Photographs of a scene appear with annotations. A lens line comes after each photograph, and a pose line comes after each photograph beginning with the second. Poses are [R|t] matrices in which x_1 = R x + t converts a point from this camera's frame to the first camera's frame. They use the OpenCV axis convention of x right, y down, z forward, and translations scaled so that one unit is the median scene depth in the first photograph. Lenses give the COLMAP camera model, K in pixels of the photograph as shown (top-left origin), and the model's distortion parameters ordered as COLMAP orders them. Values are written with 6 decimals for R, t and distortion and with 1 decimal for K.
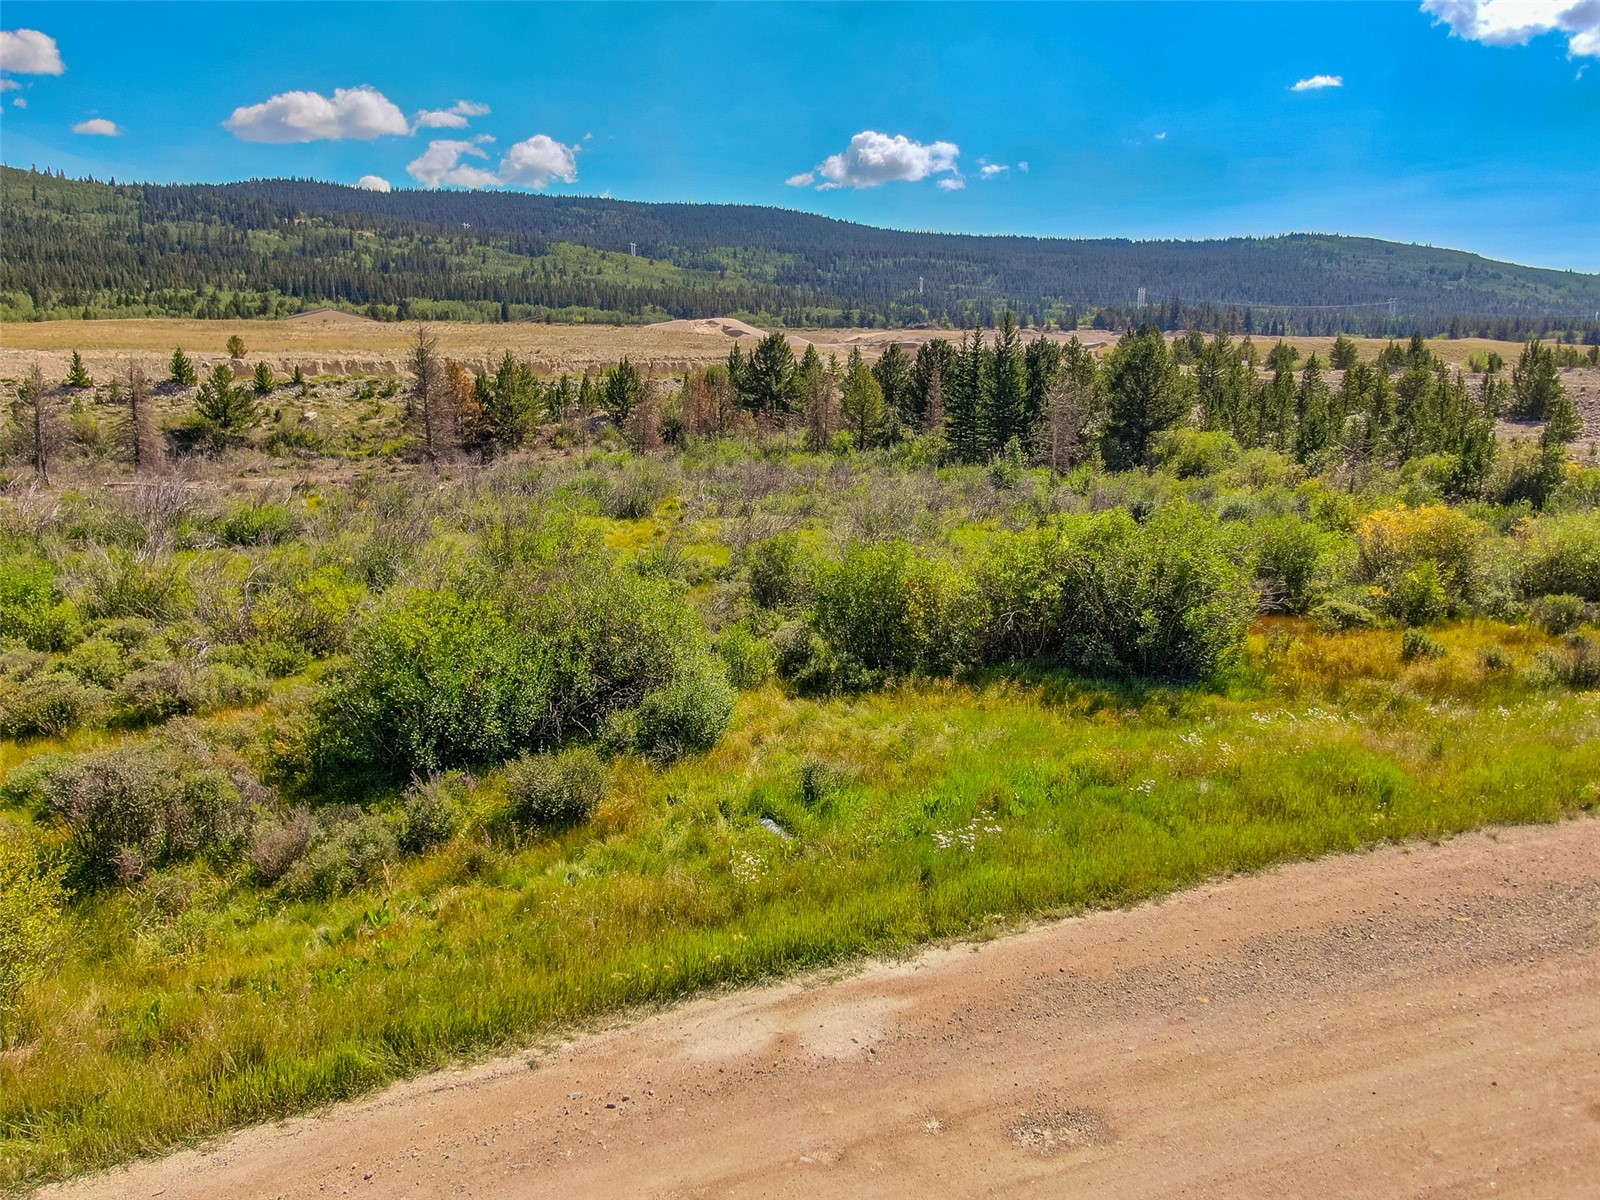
lens RADIAL K [[1156.5, 0, 815.7], [0, 1156.5, 610.4], [0, 0, 1]] dist [-0.011216, 0.022257]
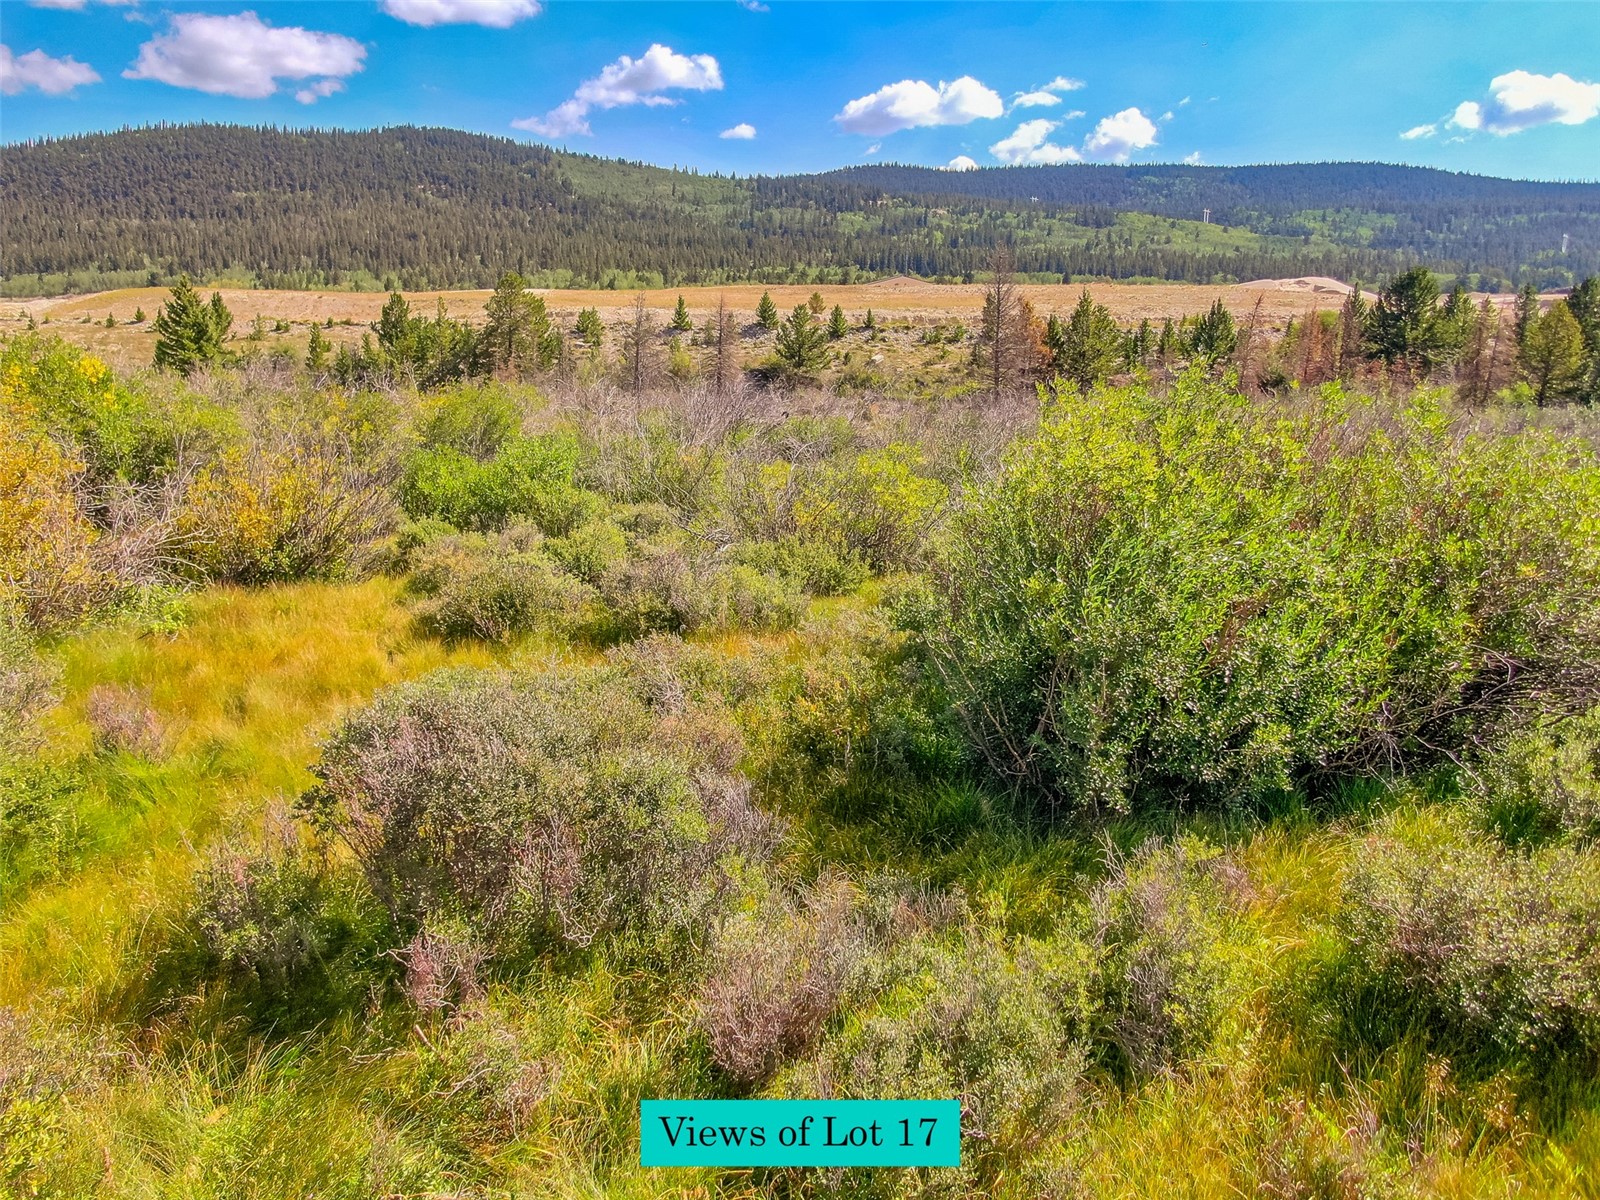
lens RADIAL K [[1156.5, 0, 807.4], [0, 1156.5, 616.3], [0, 0, 1]] dist [-0.011216, 0.022257]
pose [[0.894627, 0.108620, -0.433410, -0.171986], [-0.099035, 0.994079, 0.044709, 0.037107], [0.435700, 0.002925, 0.900087, 0.376884]]
